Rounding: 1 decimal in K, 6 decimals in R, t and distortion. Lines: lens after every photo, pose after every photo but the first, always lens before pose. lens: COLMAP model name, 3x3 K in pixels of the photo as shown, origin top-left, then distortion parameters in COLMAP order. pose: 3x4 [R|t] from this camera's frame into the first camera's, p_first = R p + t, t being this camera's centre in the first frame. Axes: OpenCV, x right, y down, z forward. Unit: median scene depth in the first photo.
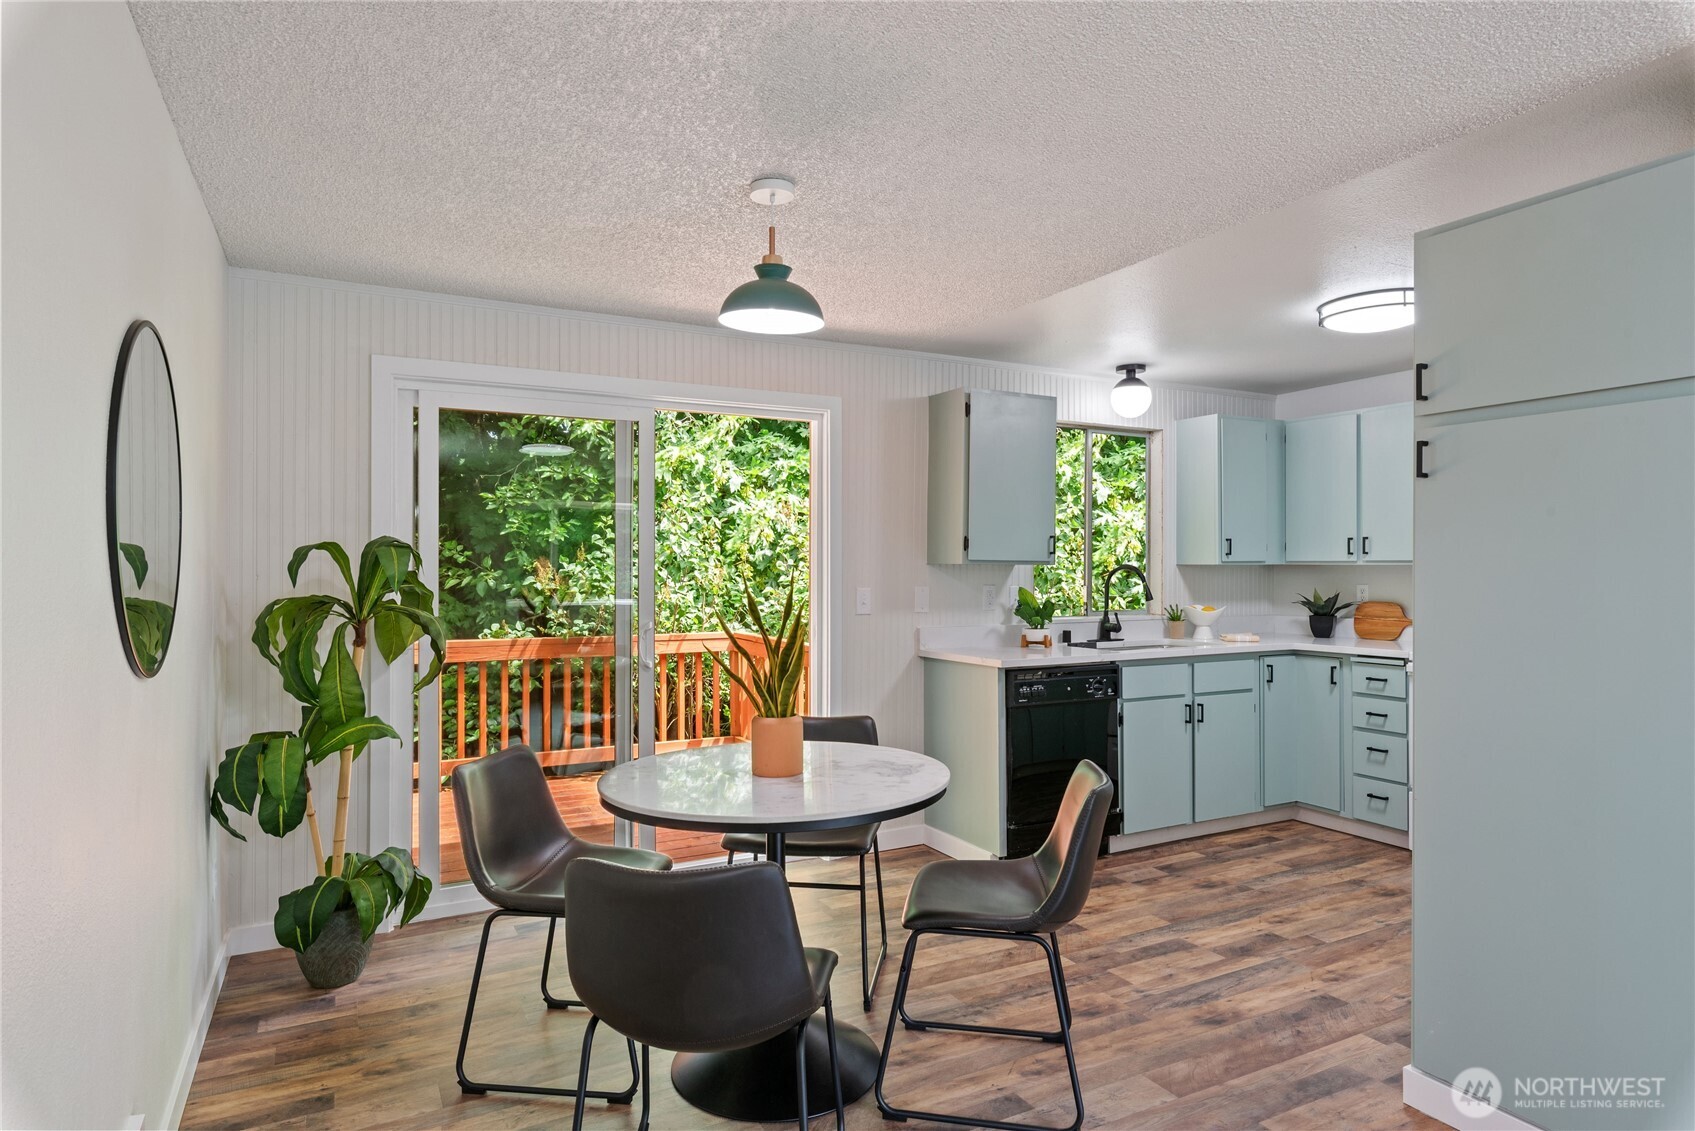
lens RADIAL K [[974.9, 0, 847.4], [0, 974.9, 564.4], [0, 0, 1]] dist [-0.000466, 0.000200]
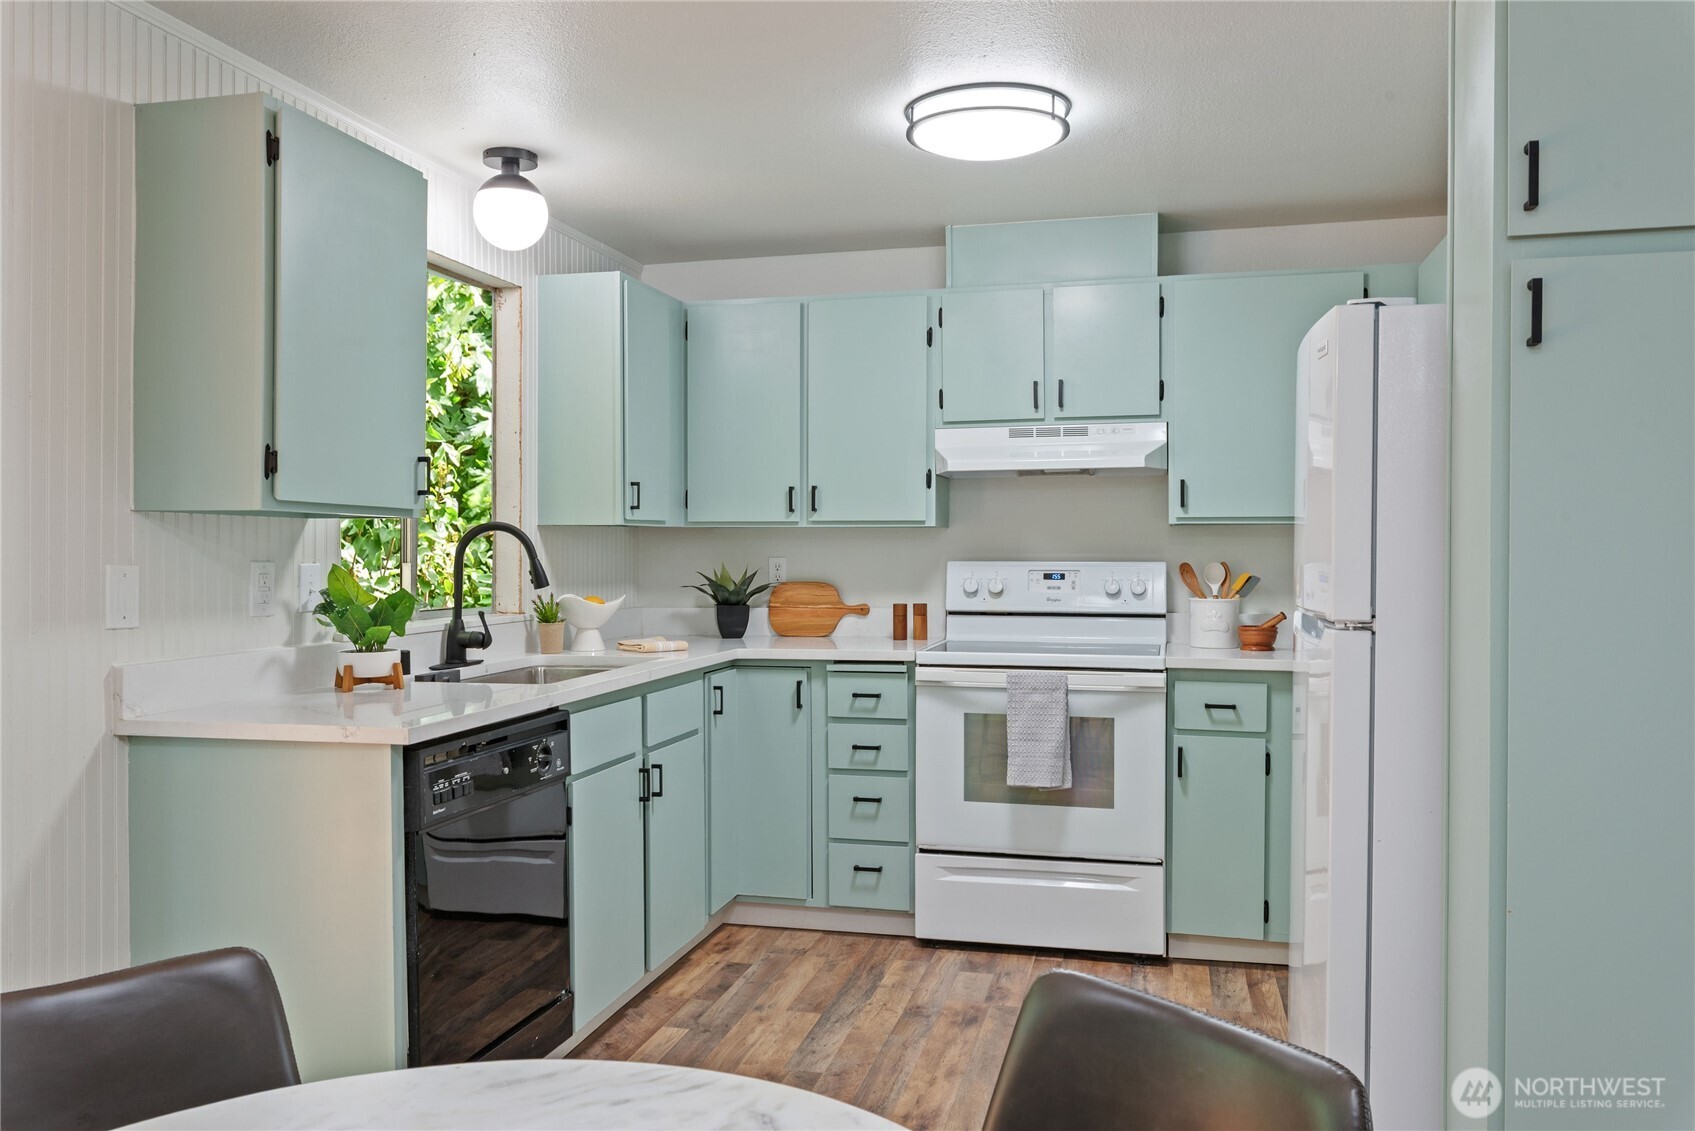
lens RADIAL K [[1275.4, 0, 845.7], [0, 1275.4, 567.1], [0, 0, 1]] dist [0.000233, -0.000529]
pose [[0.670153, -0.011990, 0.742126, -0.117265], [-0.000186, 0.999867, 0.016322, 0.014528], [-0.742223, -0.011077, 0.670061, 0.410792]]
